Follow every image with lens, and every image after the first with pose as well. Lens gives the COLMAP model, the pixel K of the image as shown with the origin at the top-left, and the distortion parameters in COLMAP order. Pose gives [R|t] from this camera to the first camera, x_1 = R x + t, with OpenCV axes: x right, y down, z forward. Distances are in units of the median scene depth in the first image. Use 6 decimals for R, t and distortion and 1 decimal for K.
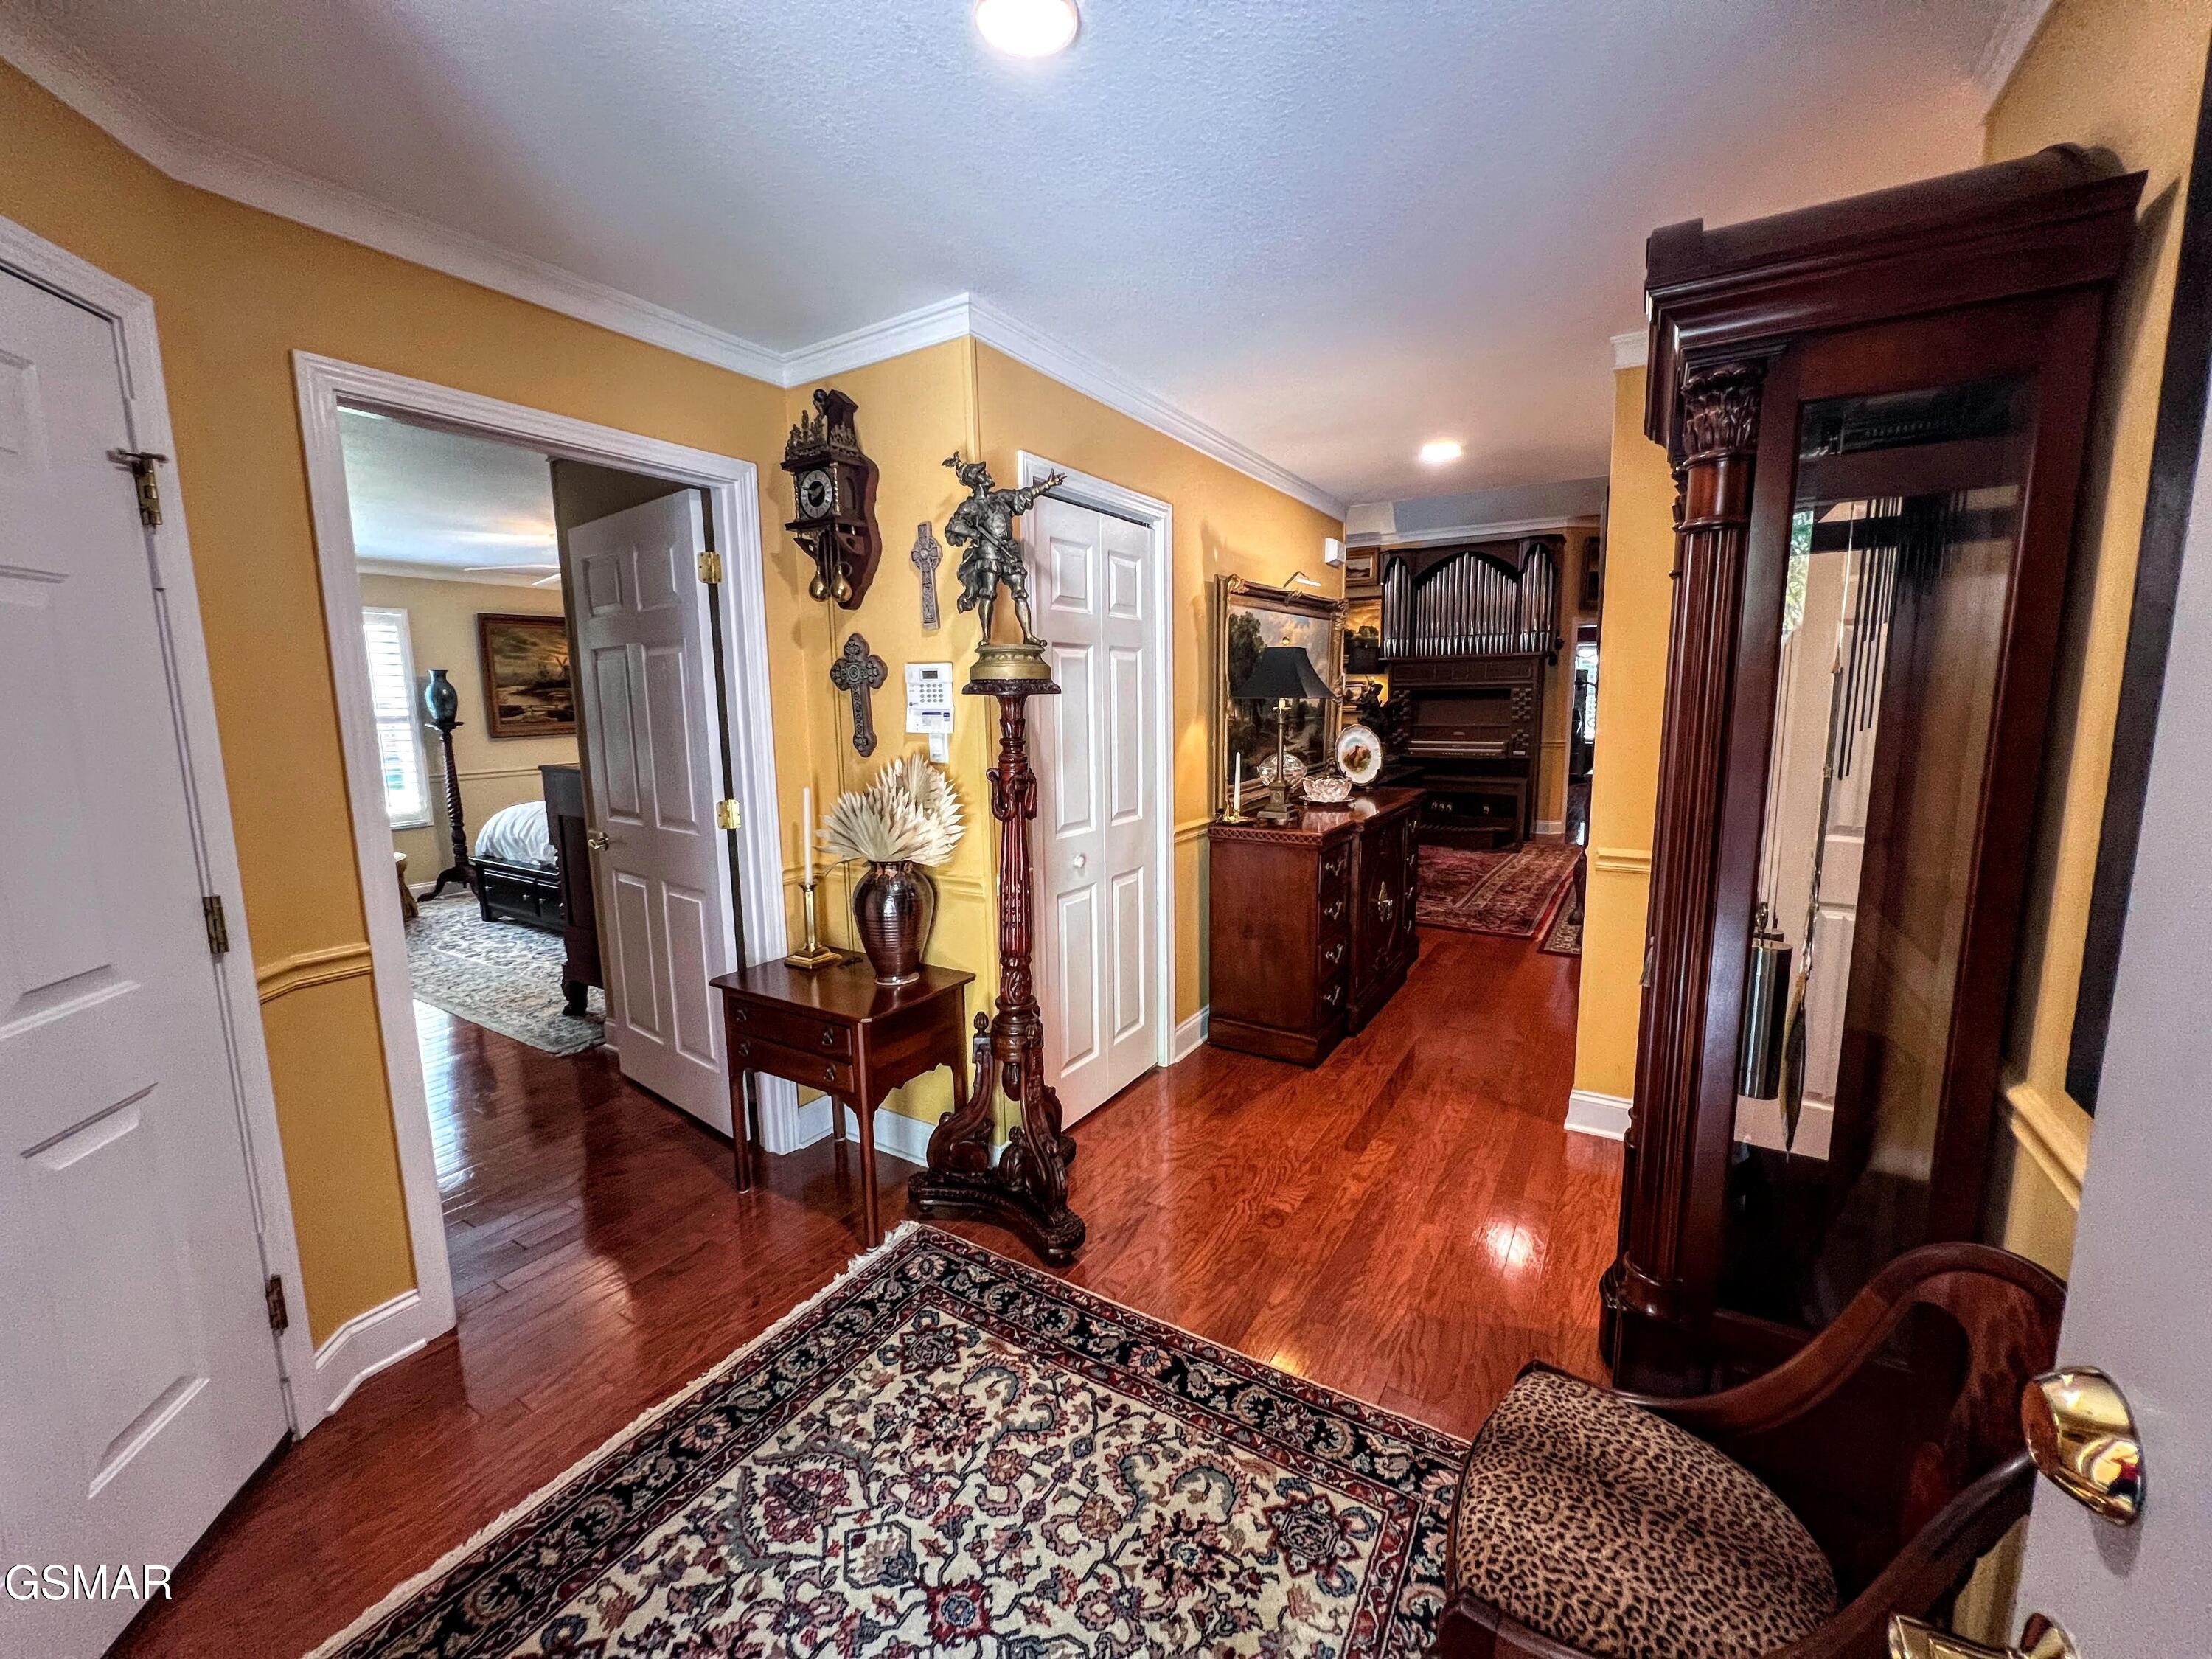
lens RADIAL K [[884.3, 0, 1091.0], [0, 884.3, 819.8], [0, 0, 1]] dist [-0.003854, -0.000091]
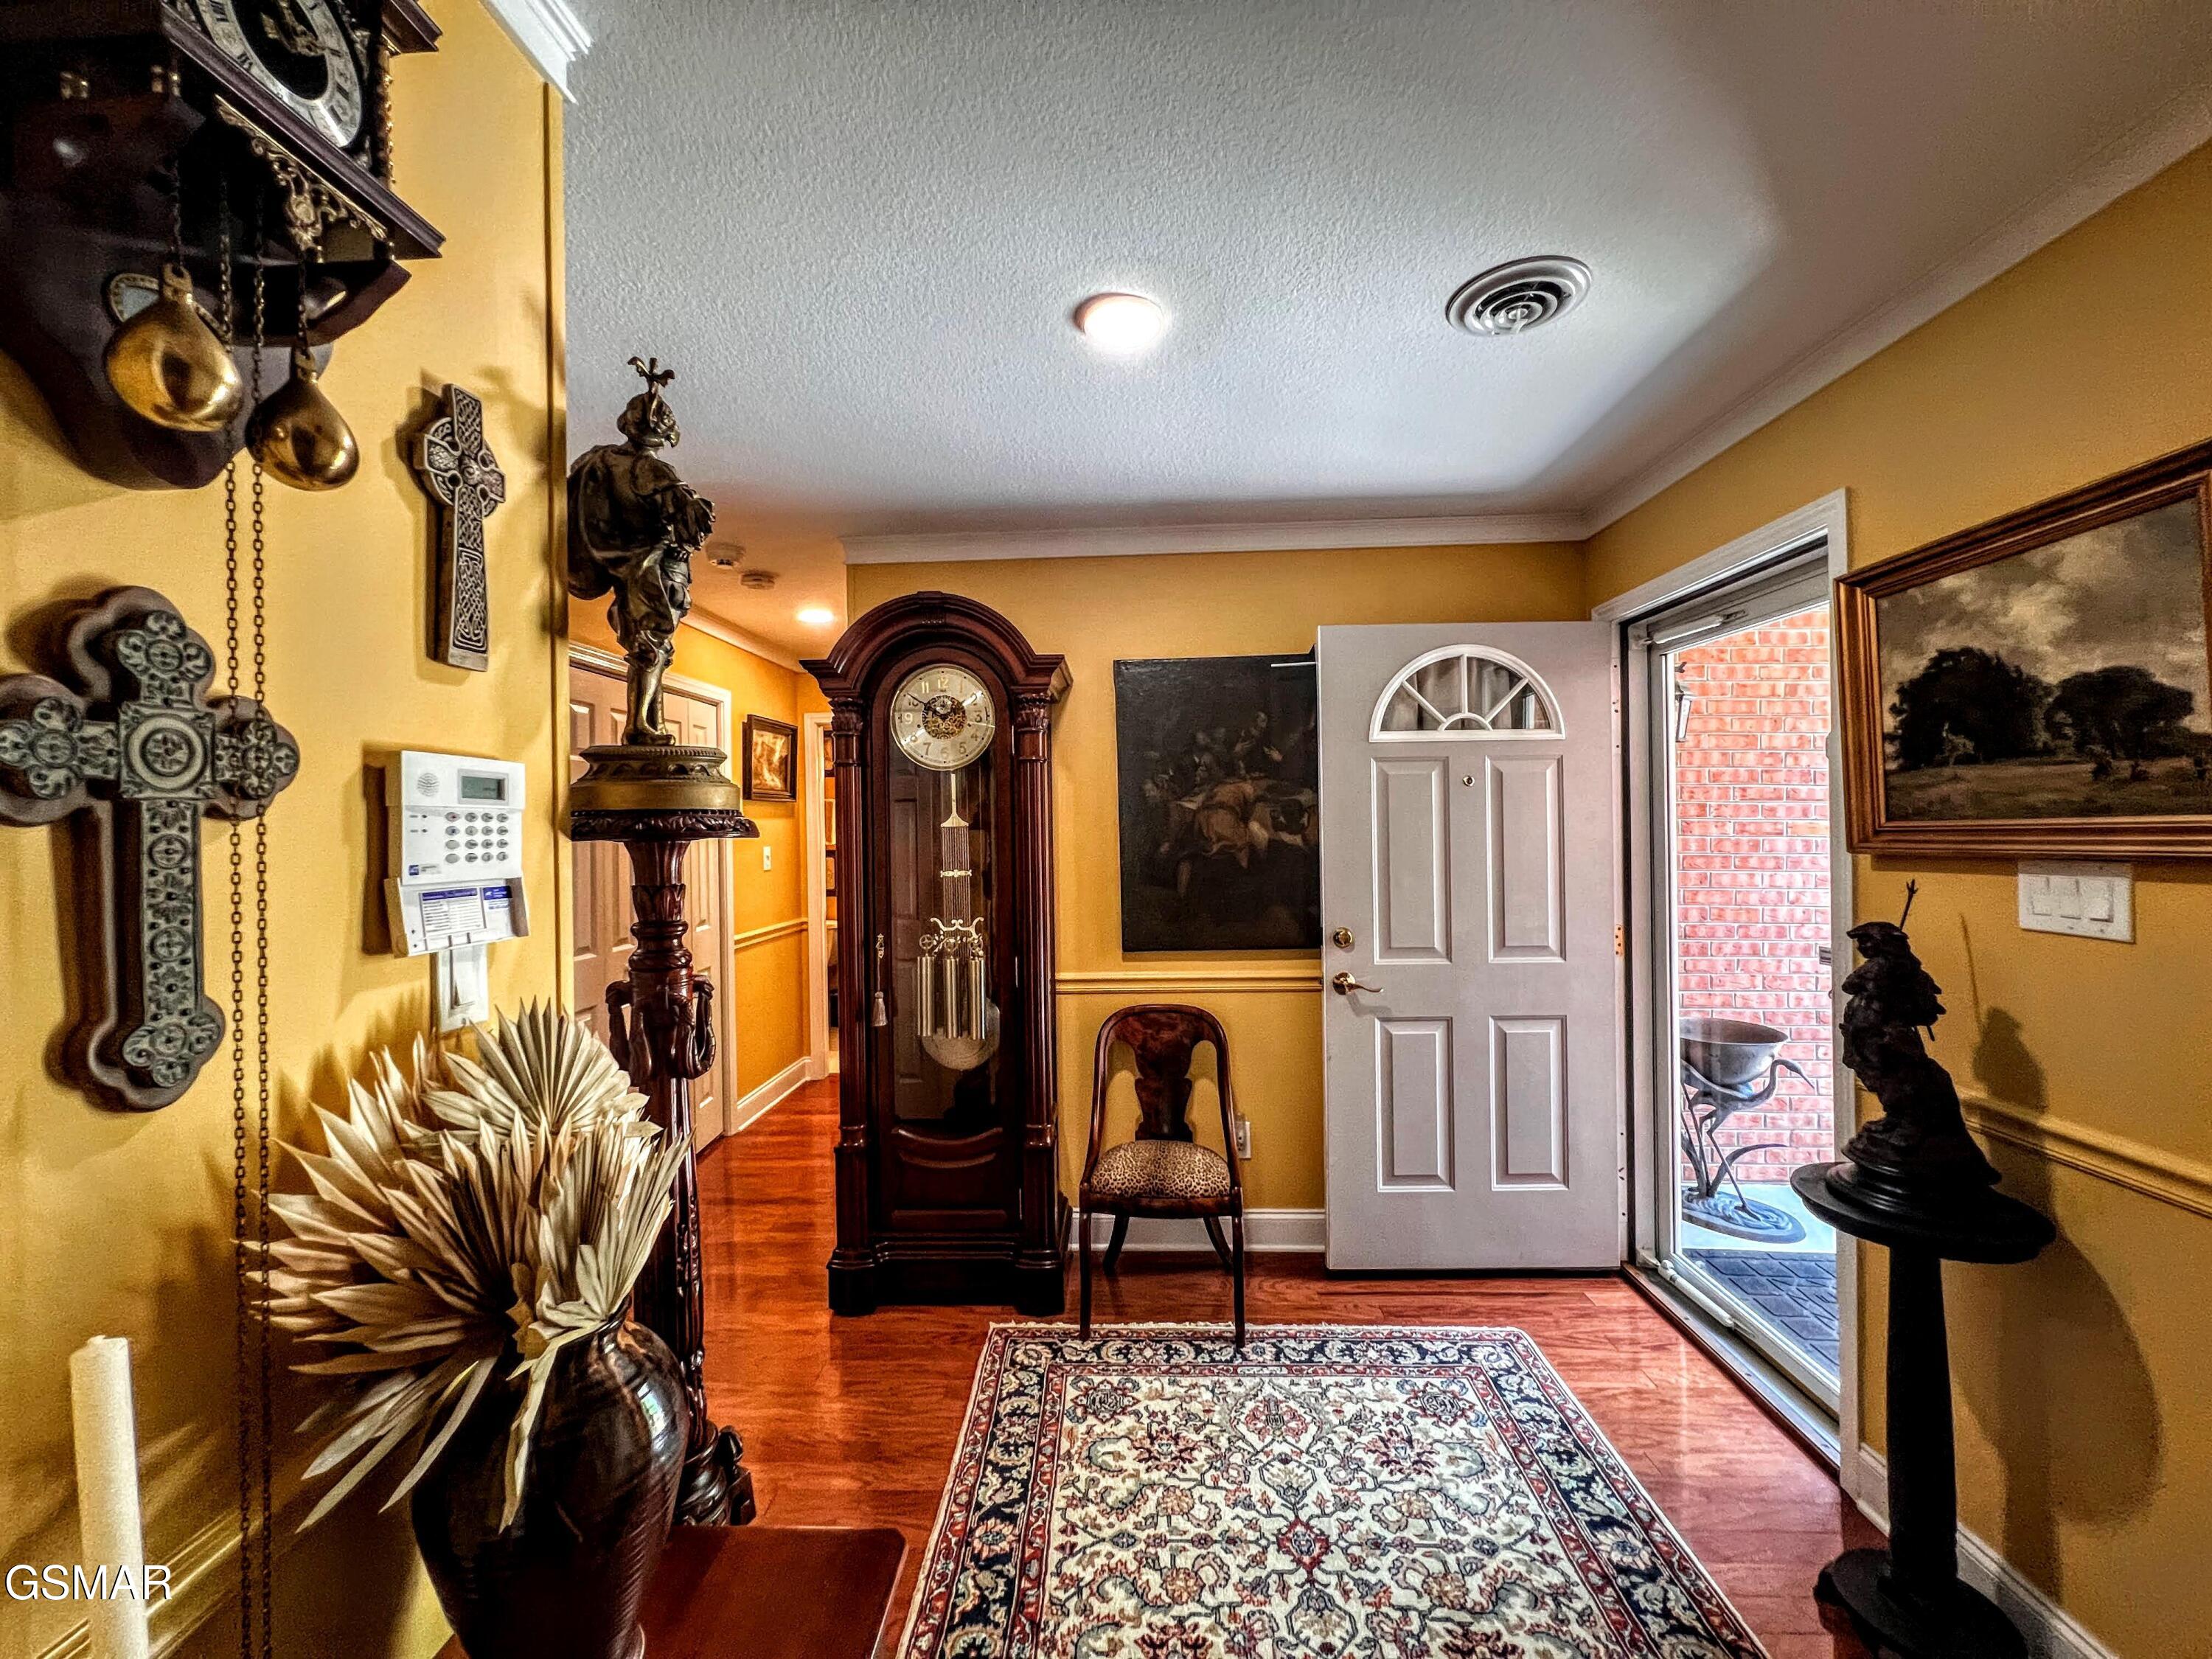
lens RADIAL K [[884.3, 0, 1107.6], [0, 884.3, 834.5], [0, 0, 1]] dist [-0.003854, -0.000091]
pose [[-0.507620, 0.013714, 0.861472, -0.642420], [0.140984, 0.987718, 0.067351, -0.135454], [-0.849968, 0.155642, -0.503319, 0.991619]]
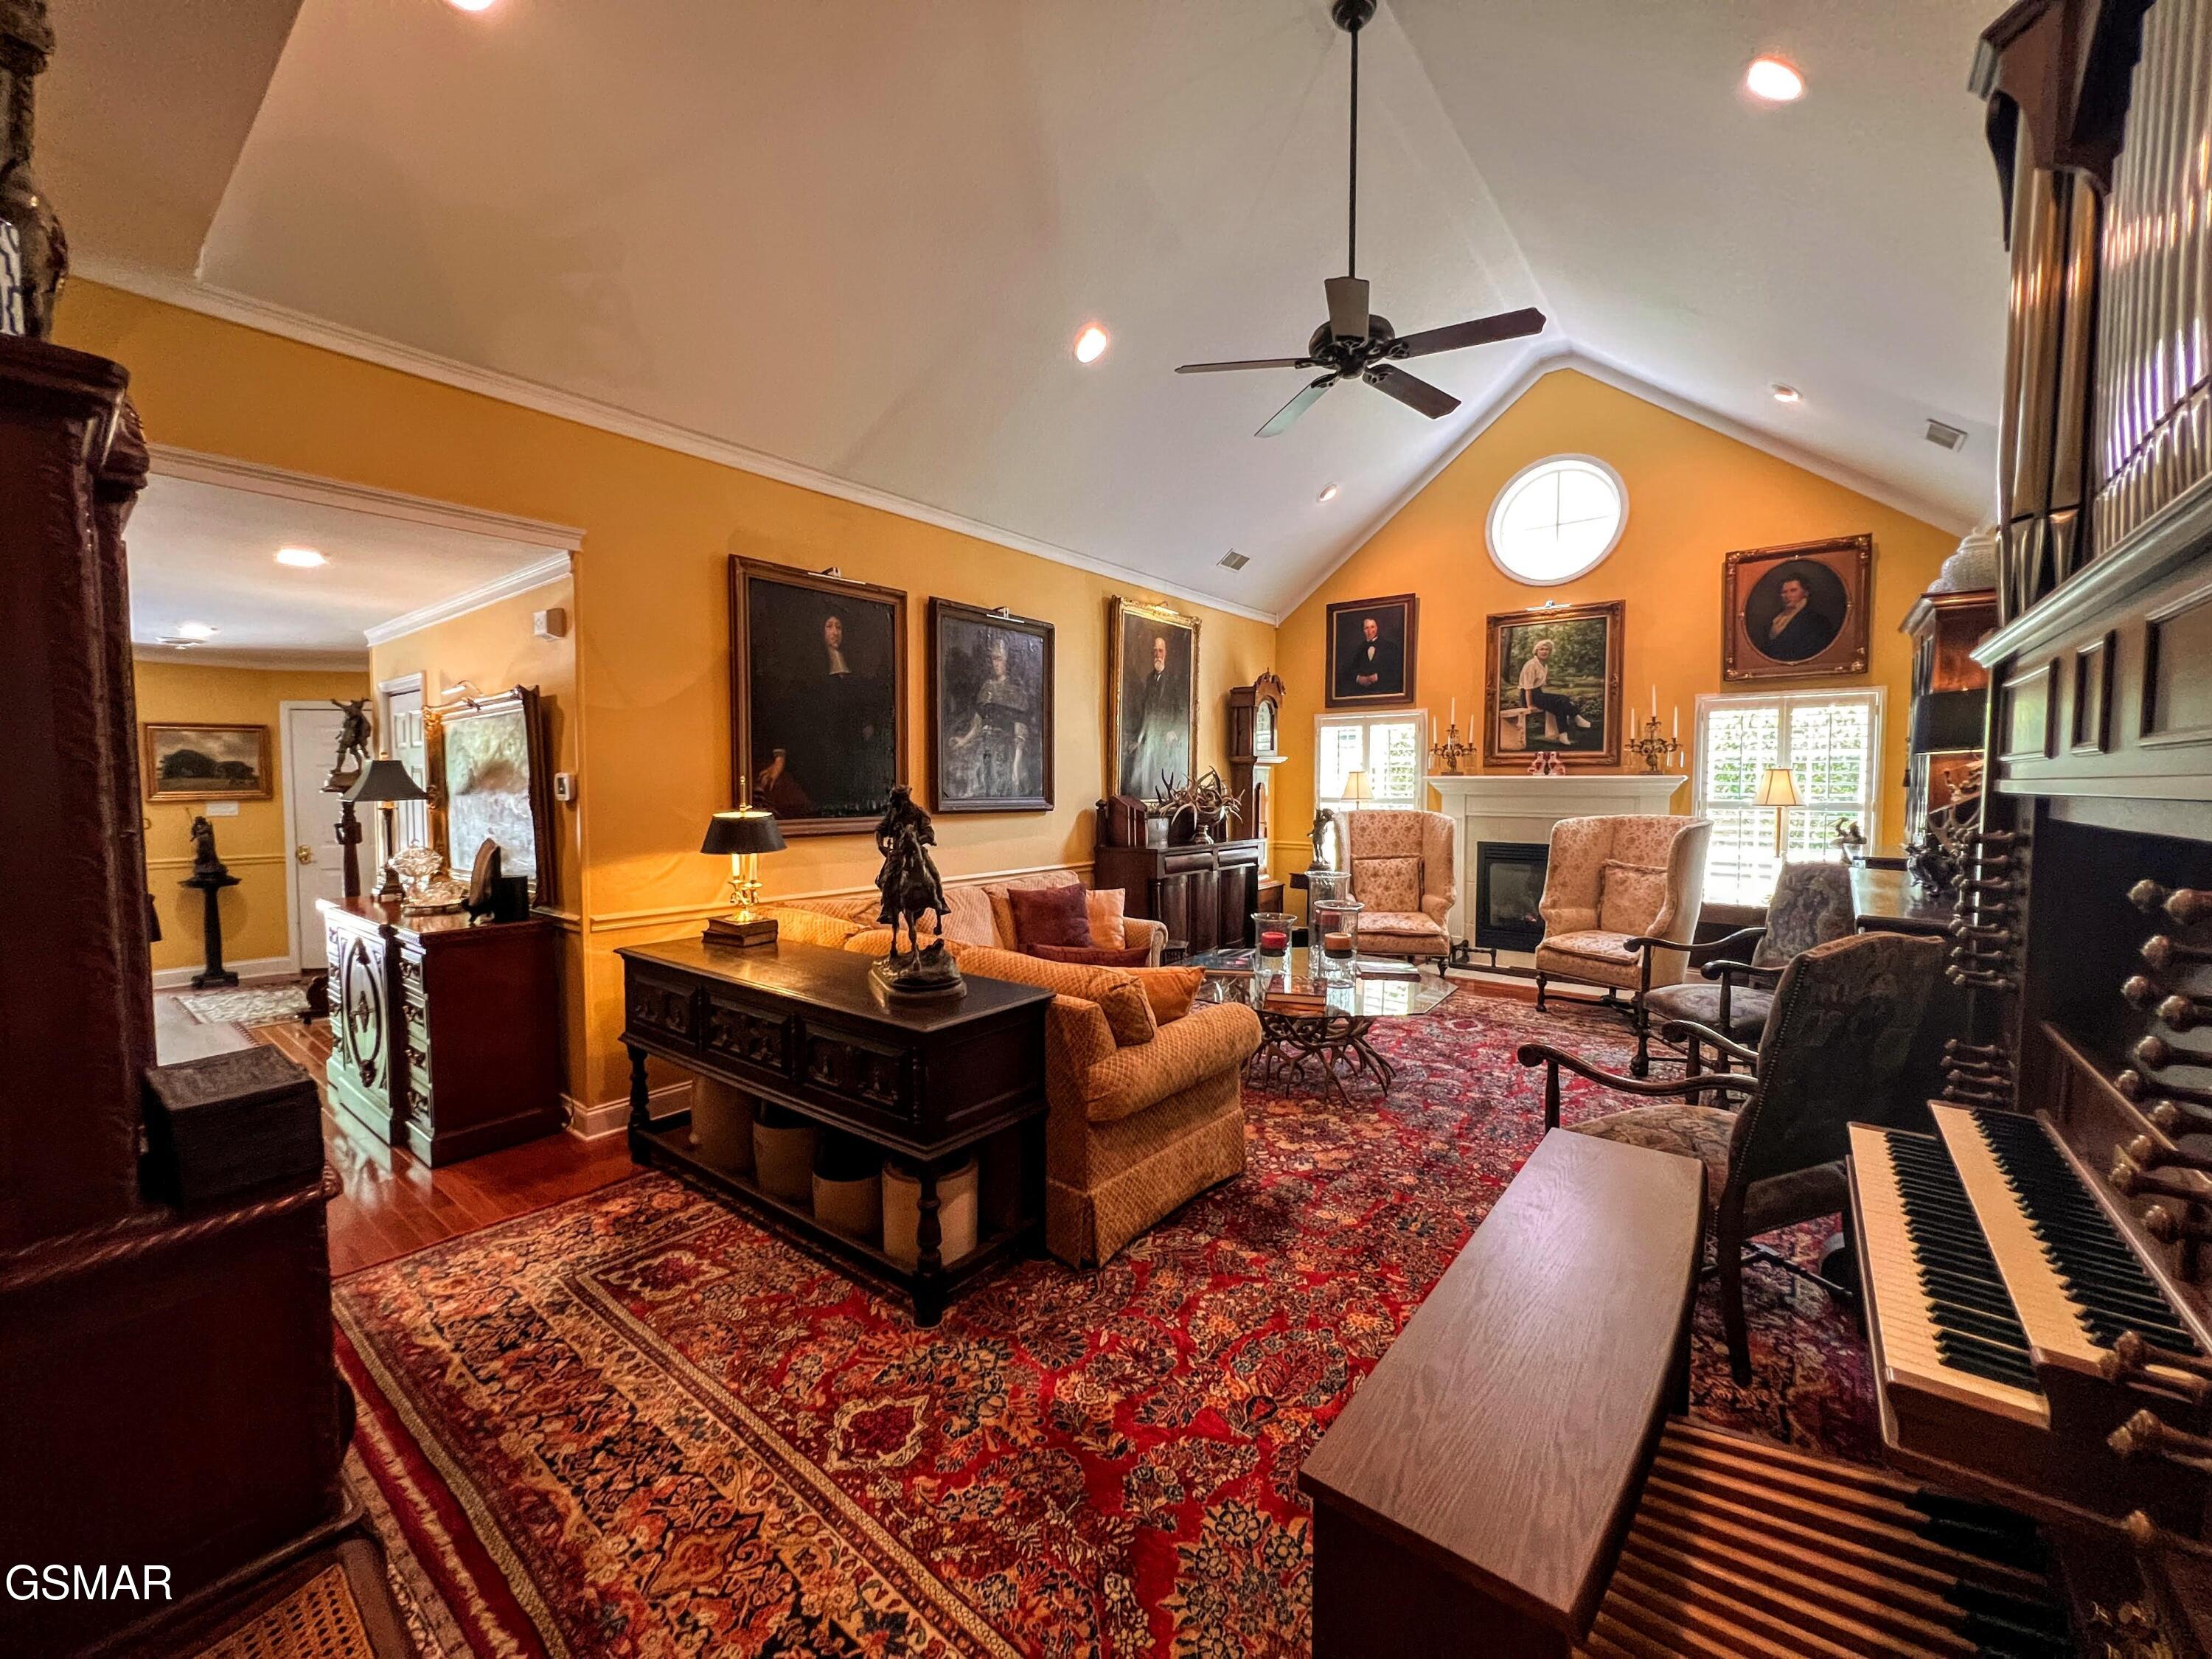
lens RADIAL K [[887.8, 0, 1095.6], [0, 887.8, 820.8], [0, 0, 1]] dist [-0.004050, 0.001168]
pose [[-0.099629, 0.058309, -0.993315, 2.009035], [-0.135065, 0.988249, 0.071559, -0.489268], [0.985815, 0.141292, -0.090583, 3.084990]]
